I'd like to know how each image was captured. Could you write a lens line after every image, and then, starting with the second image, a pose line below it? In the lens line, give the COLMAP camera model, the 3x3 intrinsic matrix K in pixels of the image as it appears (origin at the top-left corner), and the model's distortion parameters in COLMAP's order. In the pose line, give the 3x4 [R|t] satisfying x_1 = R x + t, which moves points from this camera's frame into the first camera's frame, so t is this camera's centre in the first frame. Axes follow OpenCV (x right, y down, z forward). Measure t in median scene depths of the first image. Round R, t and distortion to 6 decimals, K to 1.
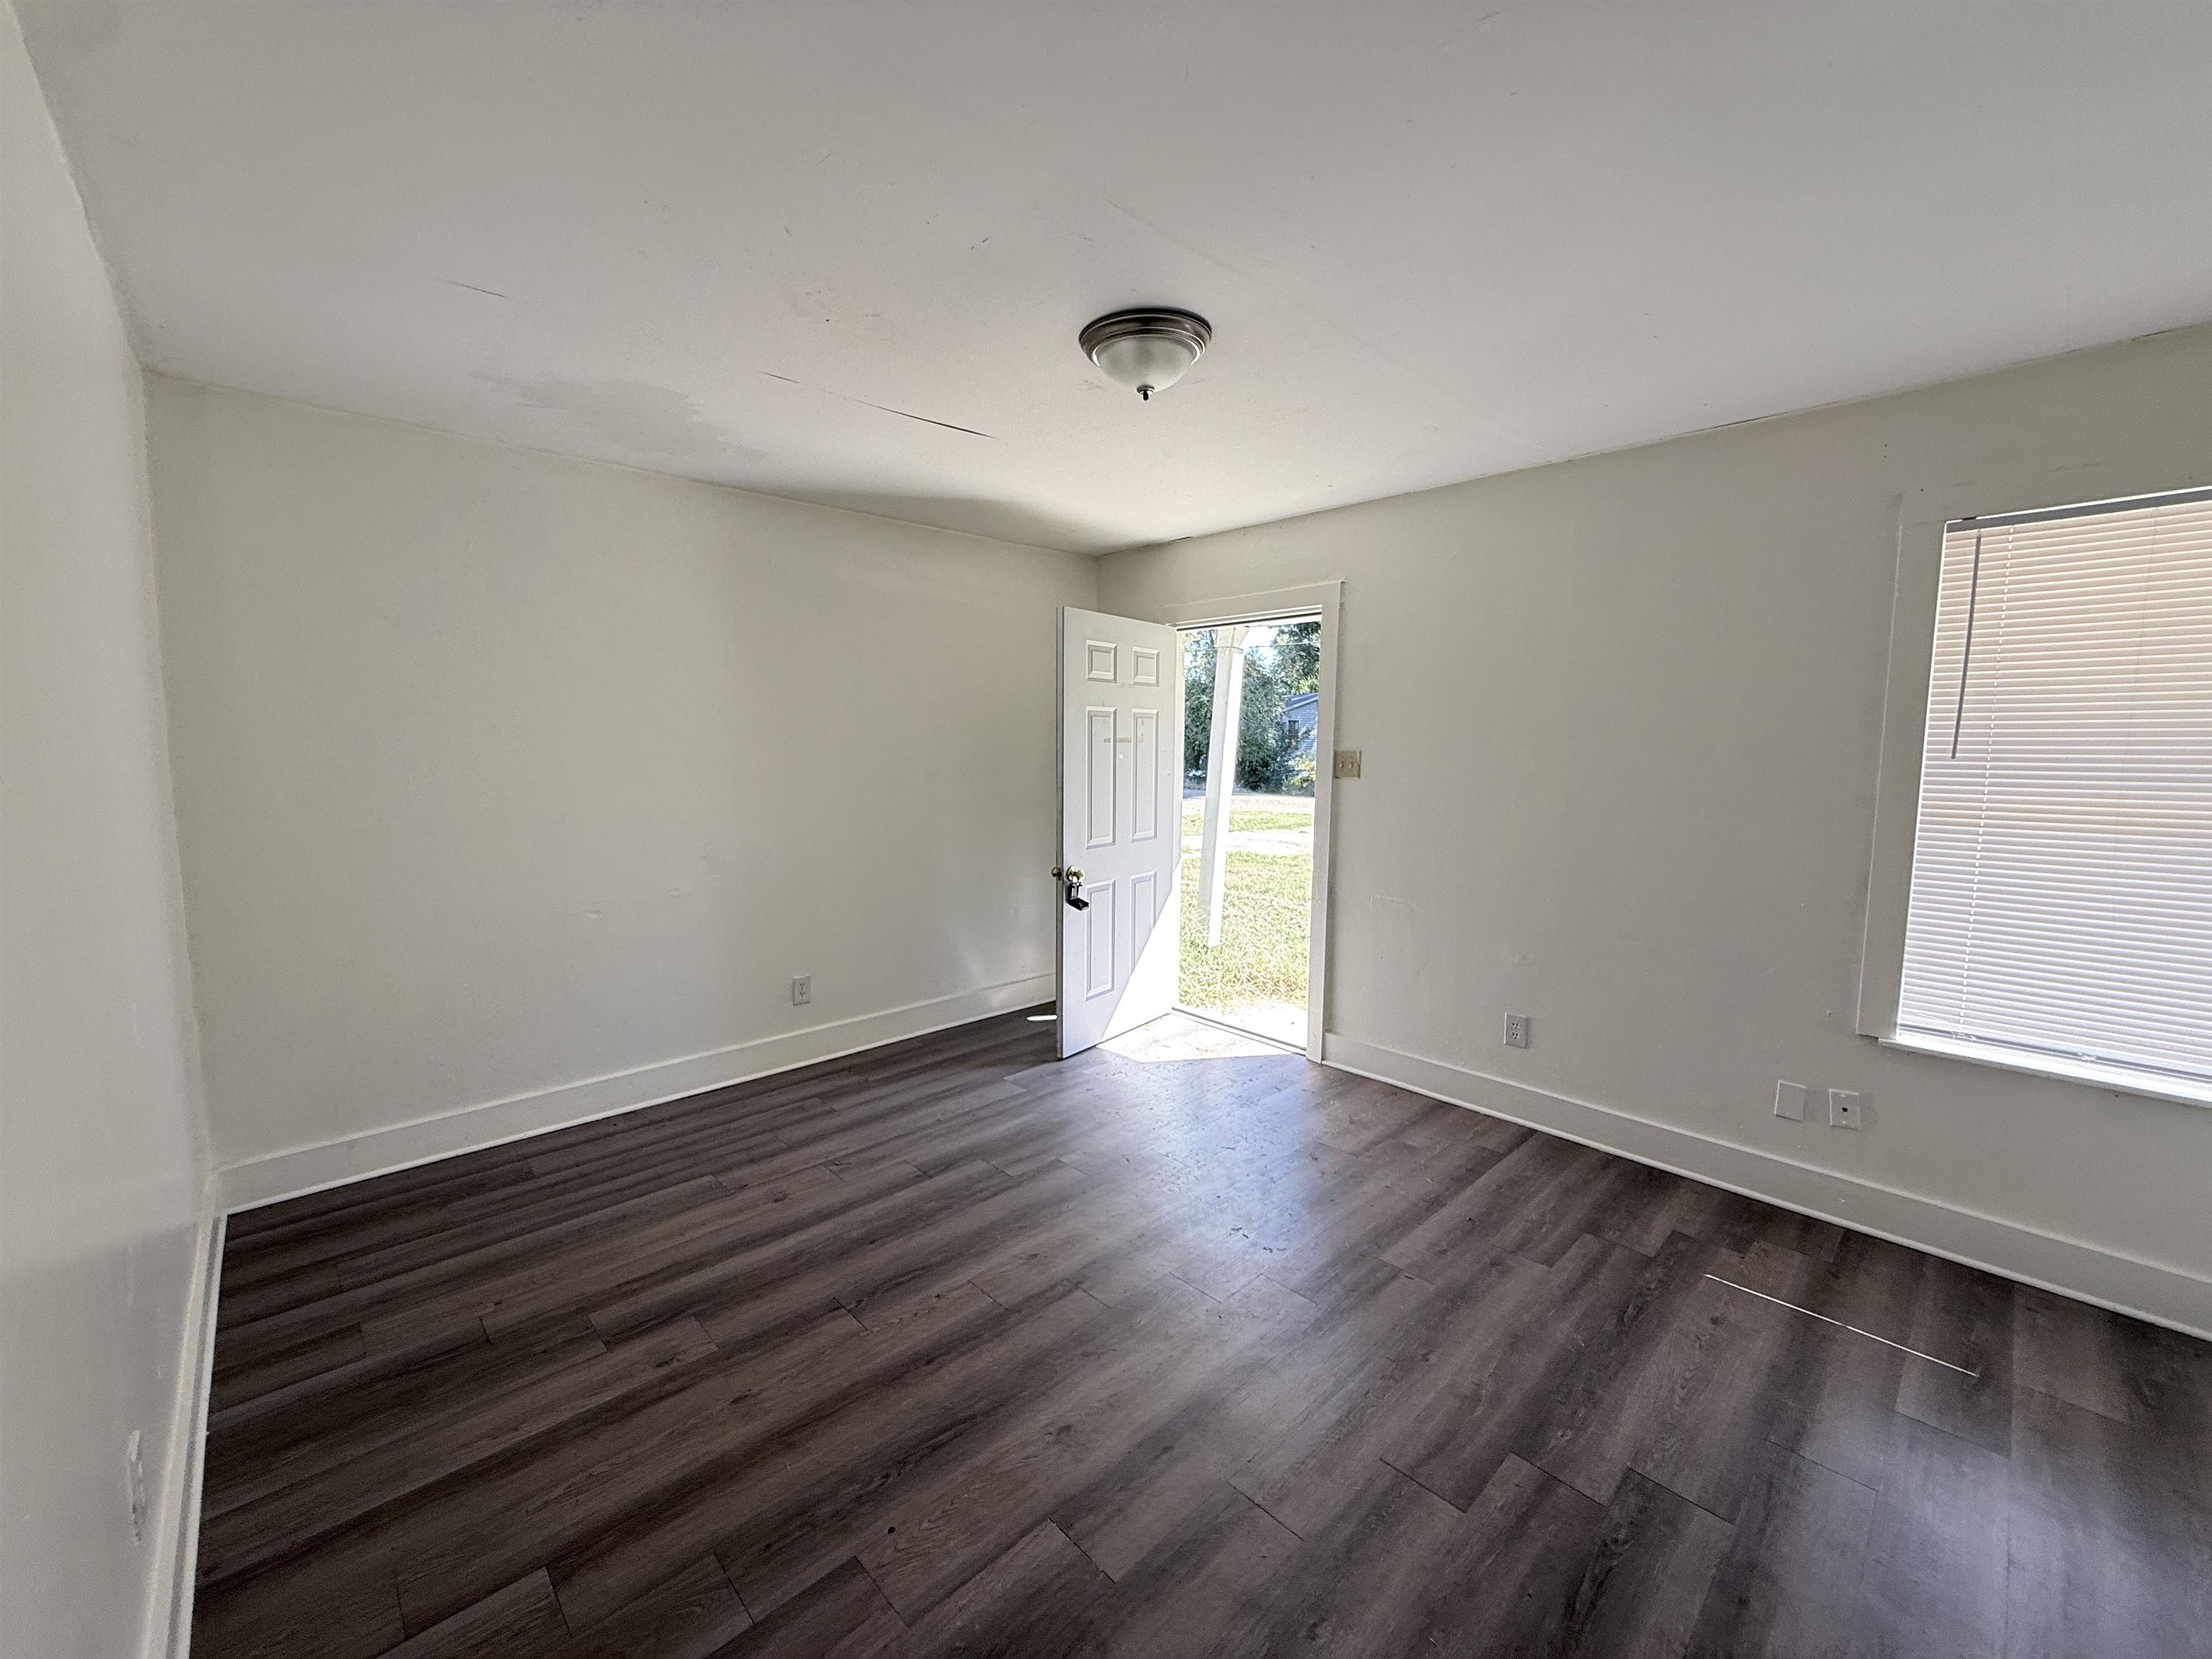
lens RADIAL K [[885.4, 0, 1105.3], [0, 885.4, 828.4], [0, 0, 1]] dist [0.001485, -0.000779]
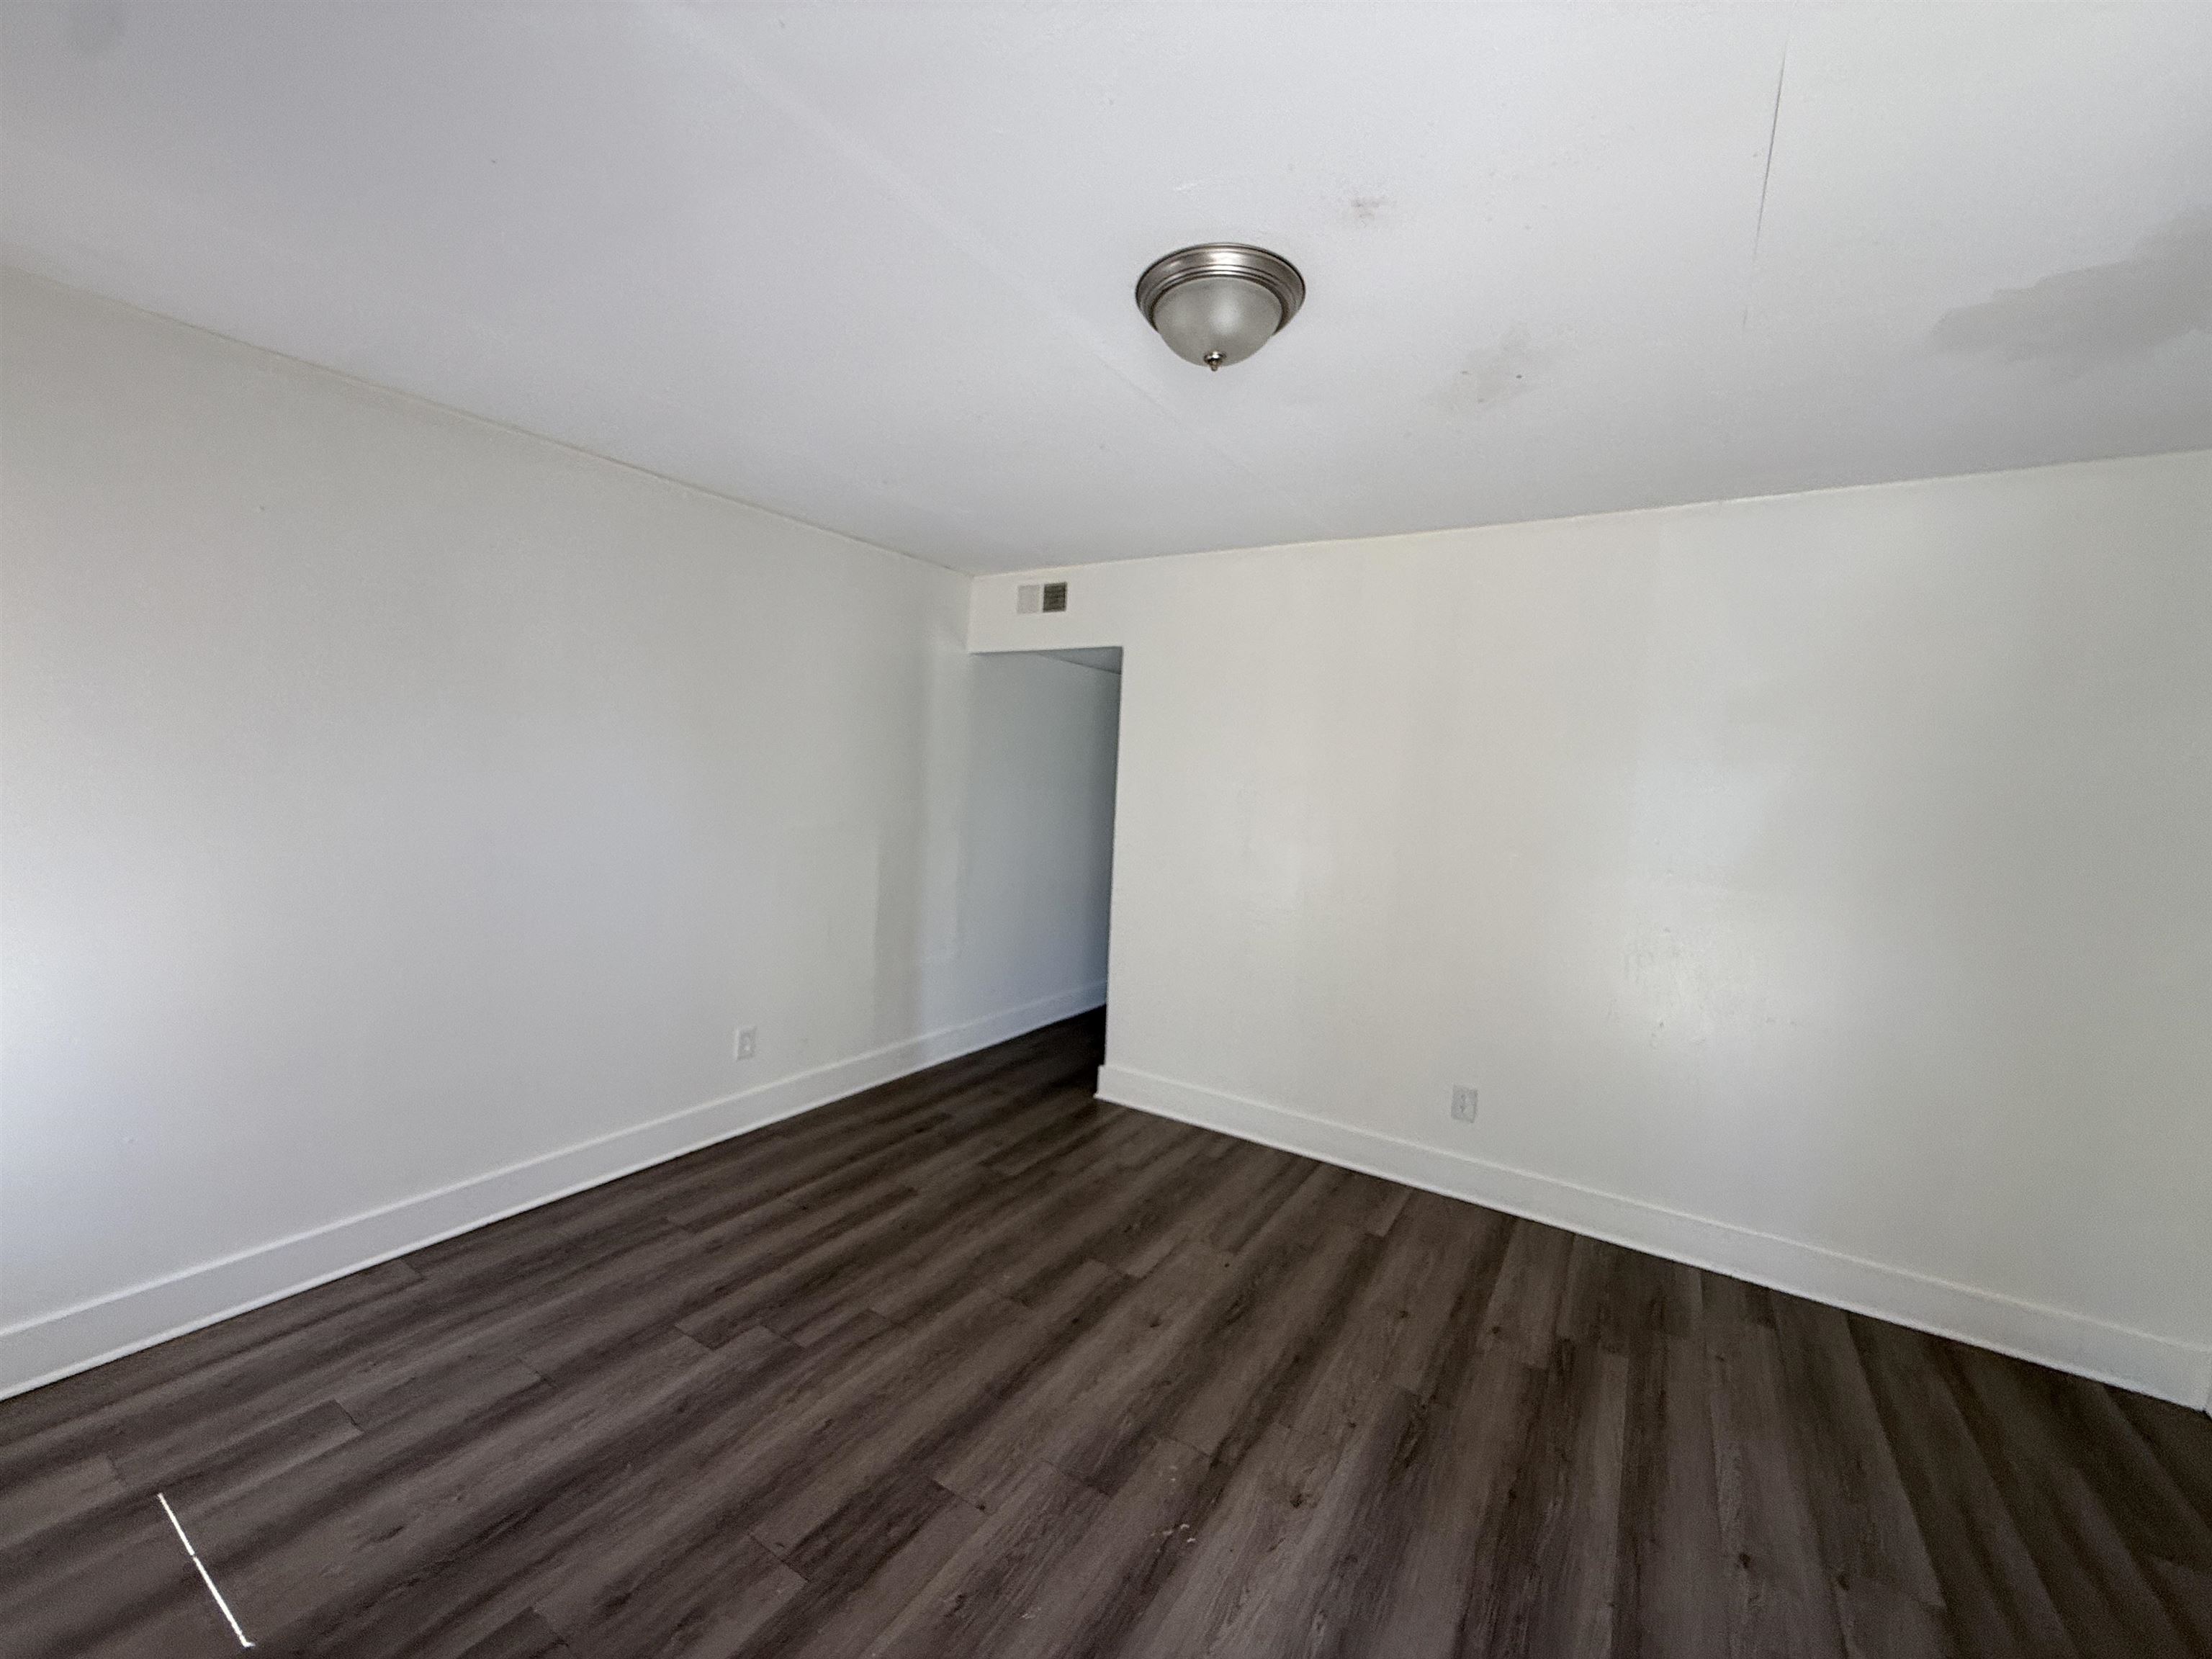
lens RADIAL K [[885.4, 0, 1105.3], [0, 885.4, 829.4], [0, 0, 1]] dist [0.001485, -0.000779]
pose [[-0.968749, -0.036362, -0.245364, 0.327808], [-0.077291, 0.984199, 0.159306, -0.210073], [0.235694, 0.173292, -0.956252, 1.862737]]
